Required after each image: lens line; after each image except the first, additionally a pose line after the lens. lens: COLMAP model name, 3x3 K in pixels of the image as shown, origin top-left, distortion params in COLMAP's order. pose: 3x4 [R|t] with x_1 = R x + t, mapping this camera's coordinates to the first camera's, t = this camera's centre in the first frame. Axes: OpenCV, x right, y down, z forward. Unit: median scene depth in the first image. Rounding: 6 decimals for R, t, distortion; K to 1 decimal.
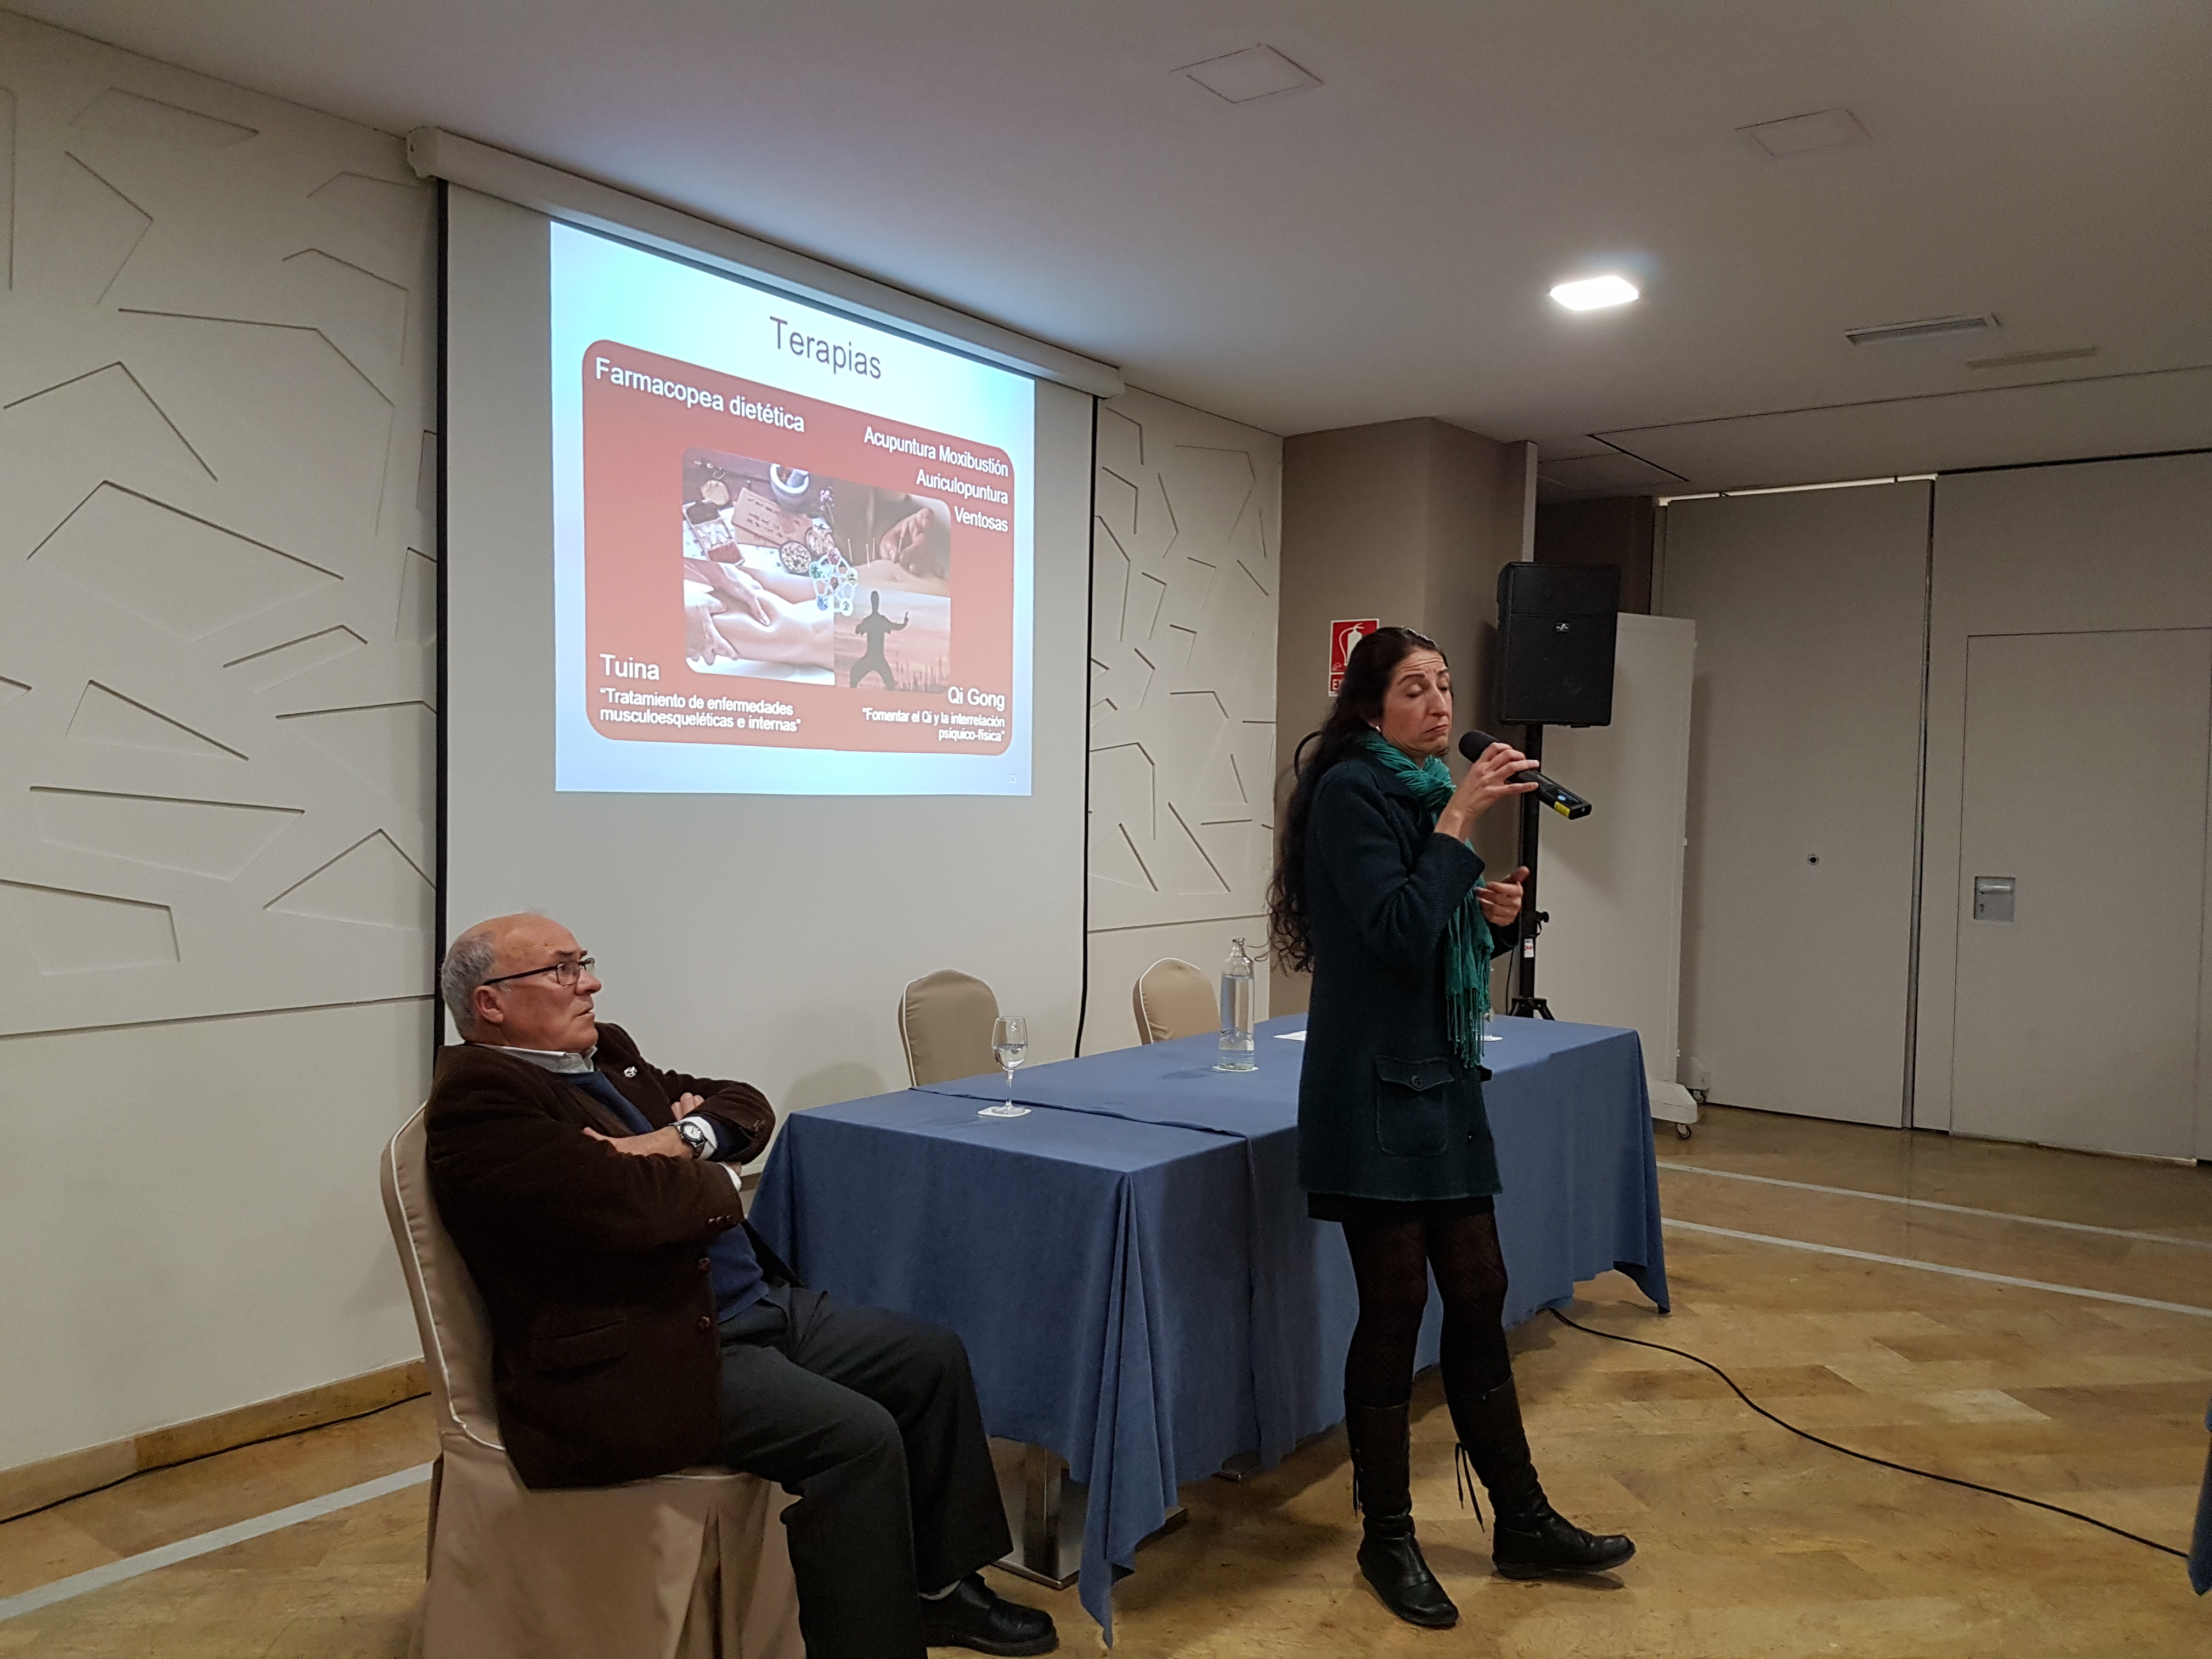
lens RADIAL K [[1715.3, 0, 1132.8], [0, 1715.3, 867.6], [0, 0, 1]] dist [0.127342, -0.158163]
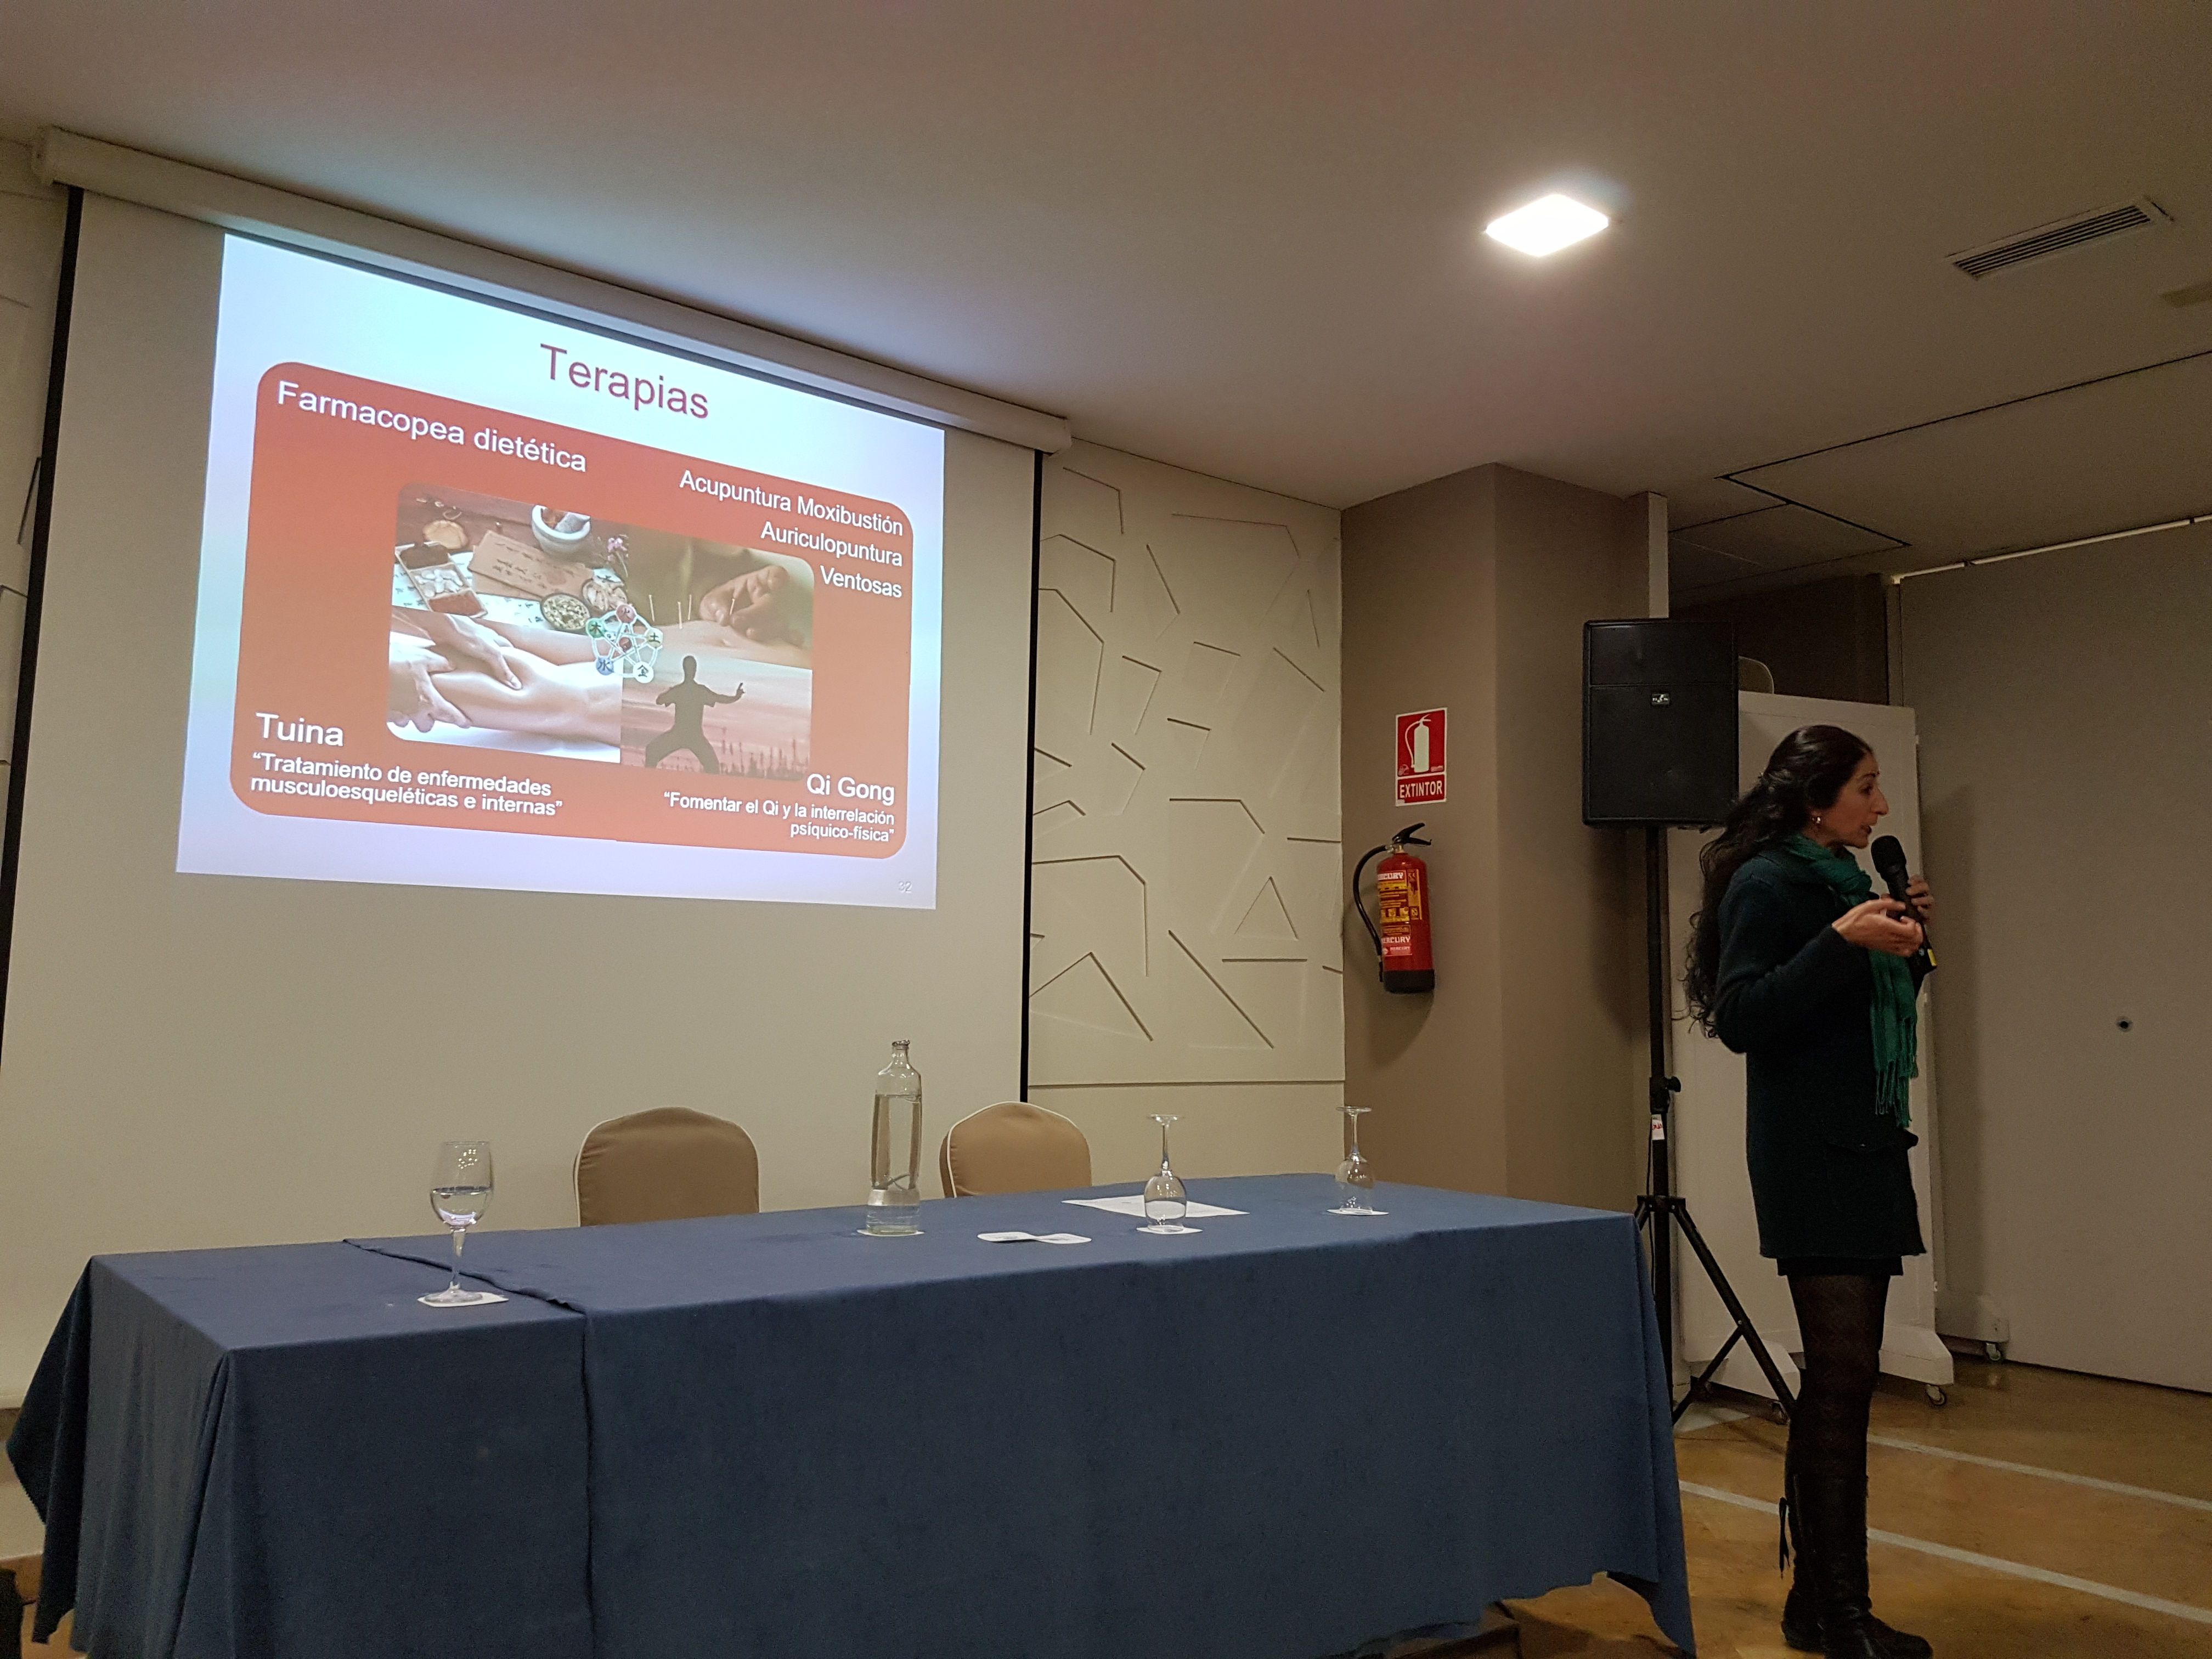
lens RADIAL K [[1715.3, 0, 1102.9], [0, 1715.3, 818.6], [0, 0, 1]] dist [0.127342, -0.158163]
pose [[0.964083, -0.029172, -0.263993, 0.286744], [-0.012722, 0.987737, -0.155609, 0.051468], [0.265295, 0.153379, 0.951889, 0.274457]]
